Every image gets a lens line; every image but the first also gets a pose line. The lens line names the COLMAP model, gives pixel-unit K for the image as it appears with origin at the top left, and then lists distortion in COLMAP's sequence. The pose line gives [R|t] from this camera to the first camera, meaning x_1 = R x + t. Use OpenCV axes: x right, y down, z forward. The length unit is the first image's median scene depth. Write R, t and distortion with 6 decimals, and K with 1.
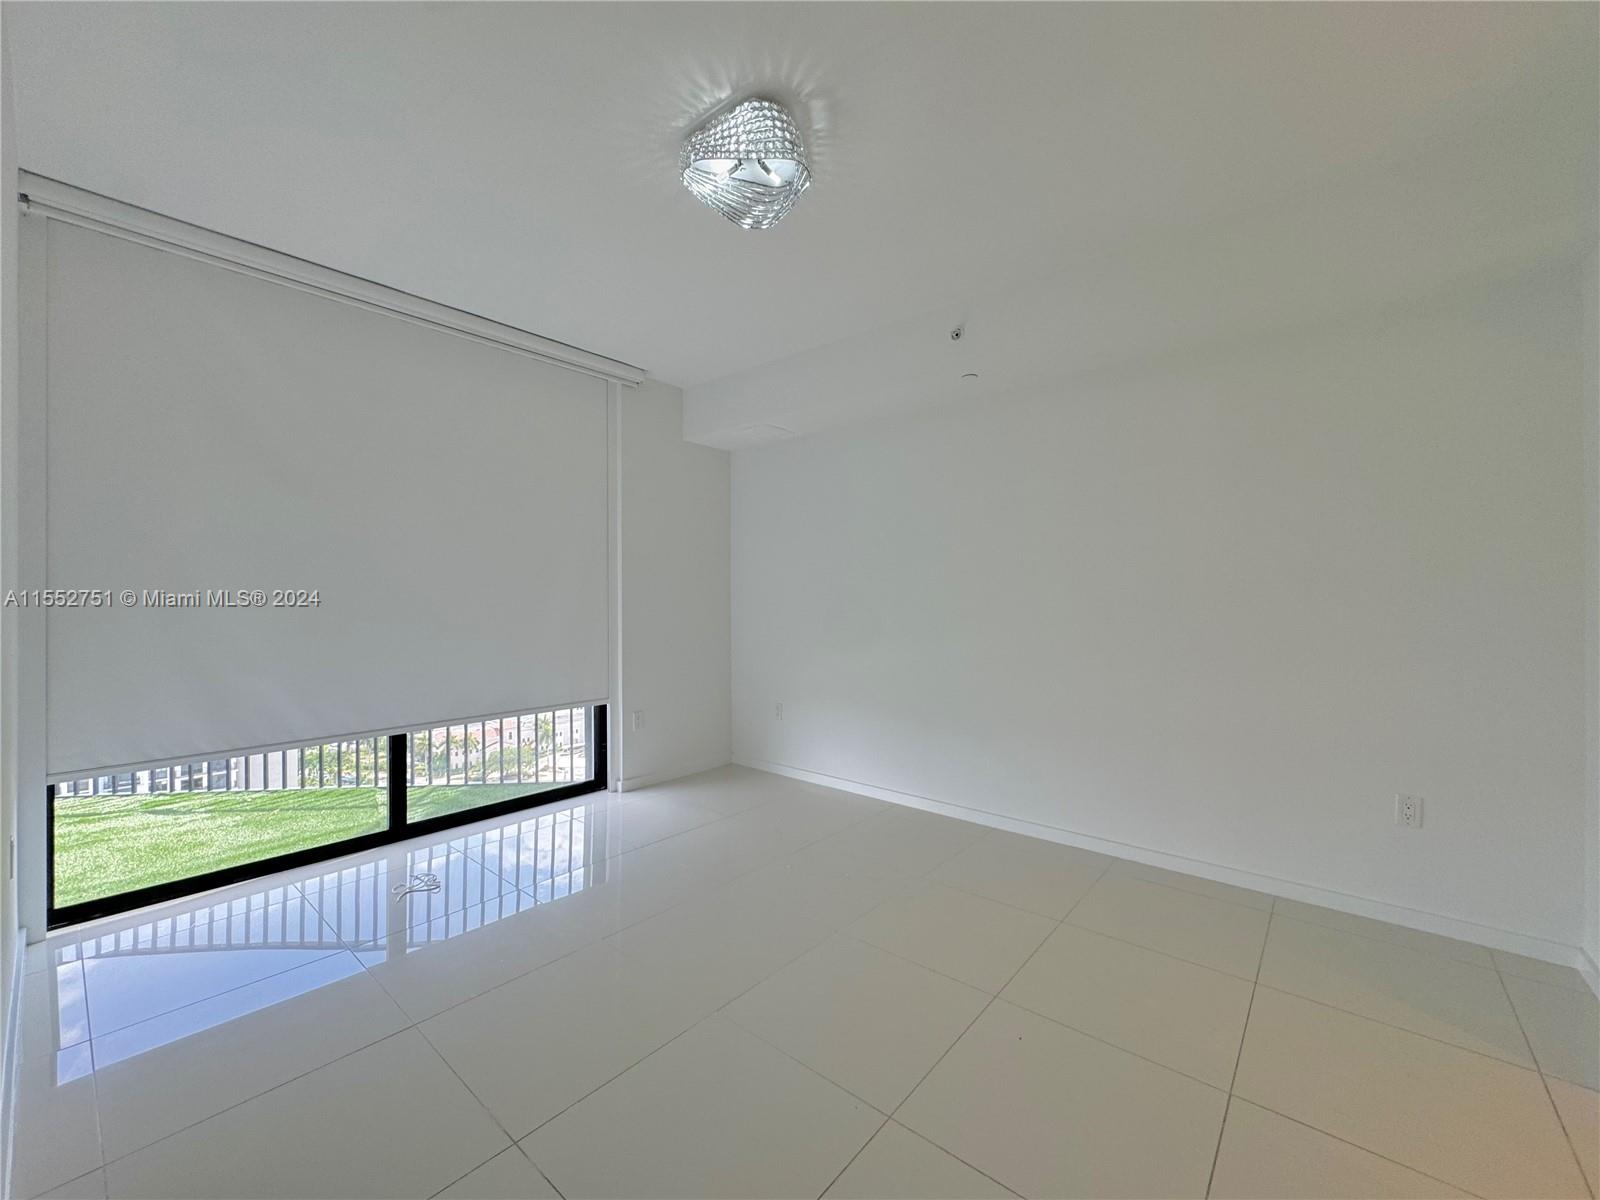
lens RADIAL K [[640.2, 0, 800.3], [0, 640.2, 601.0], [0, 0, 1]] dist [-0.002648, 0.000458]
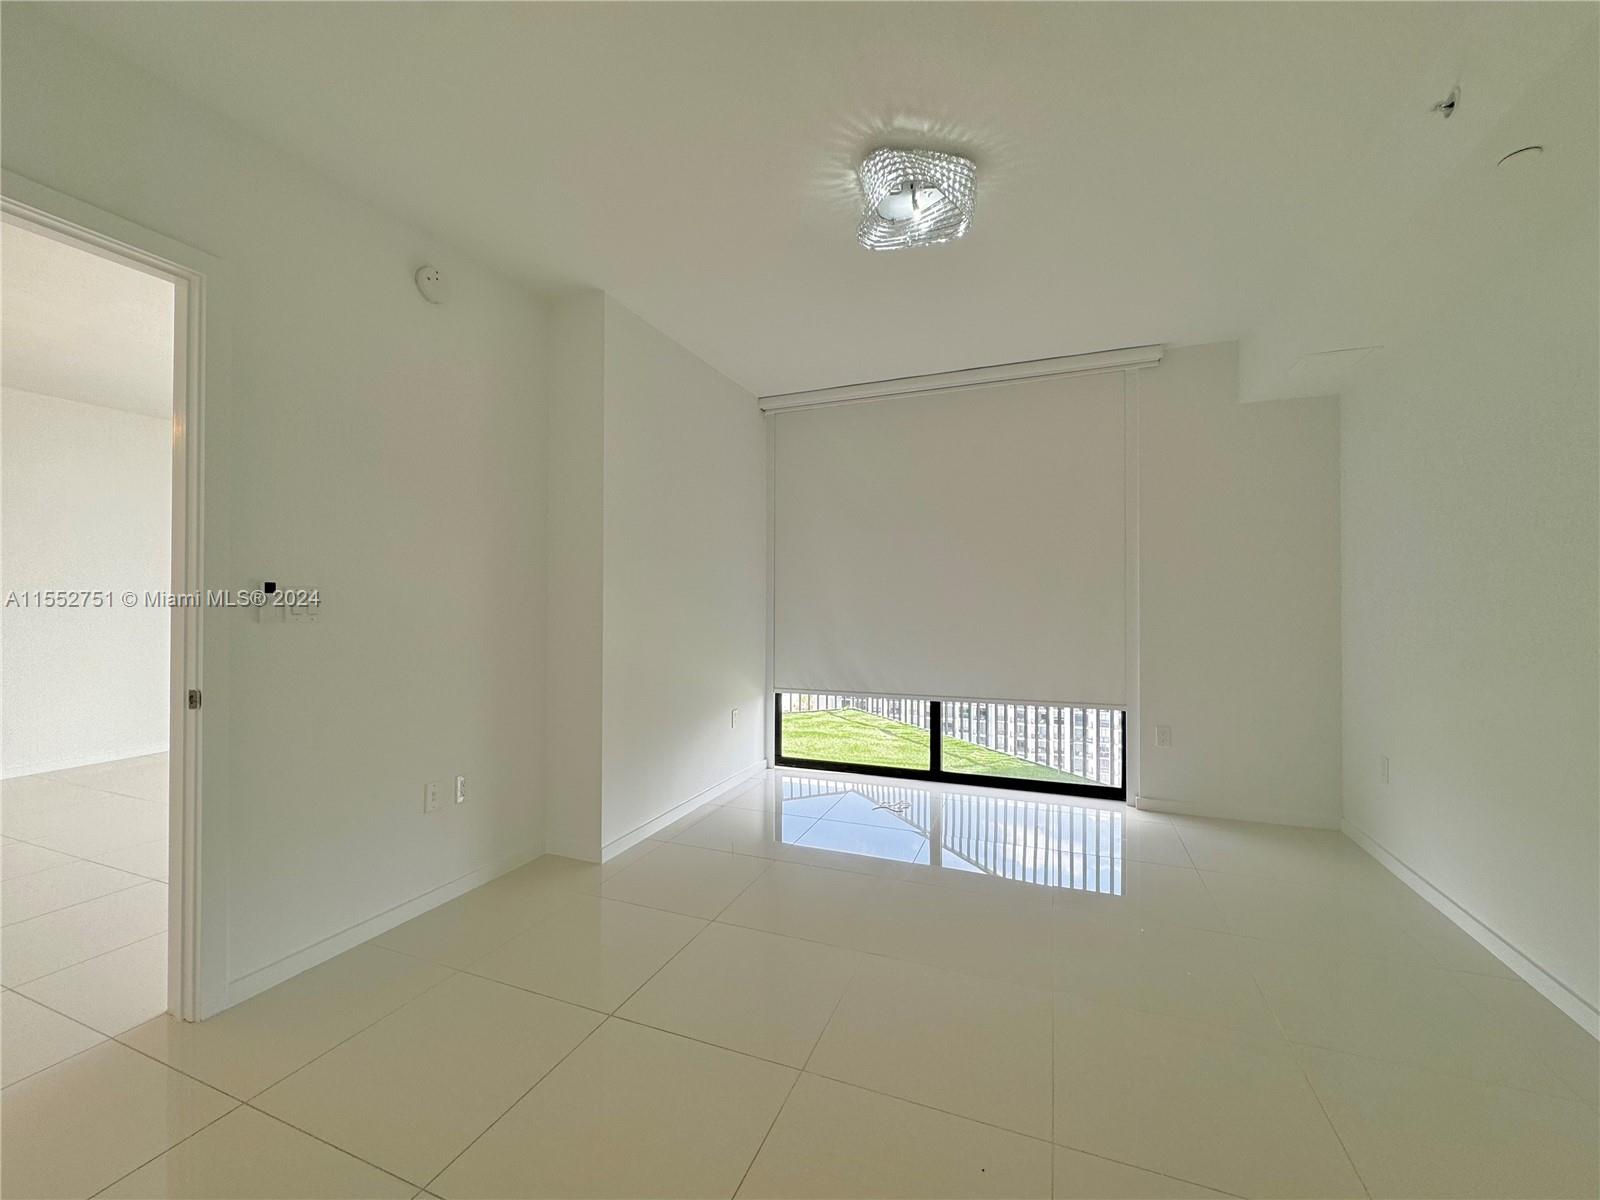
lens RADIAL K [[640.2, 0, 800.5], [0, 640.2, 600.6], [0, 0, 1]] dist [-0.002648, 0.000458]
pose [[0.321324, -0.005202, -0.946955, 0.552828], [-0.001479, 0.999981, -0.005995, 0.004325], [0.946968, 0.003327, 0.321311, 0.299069]]
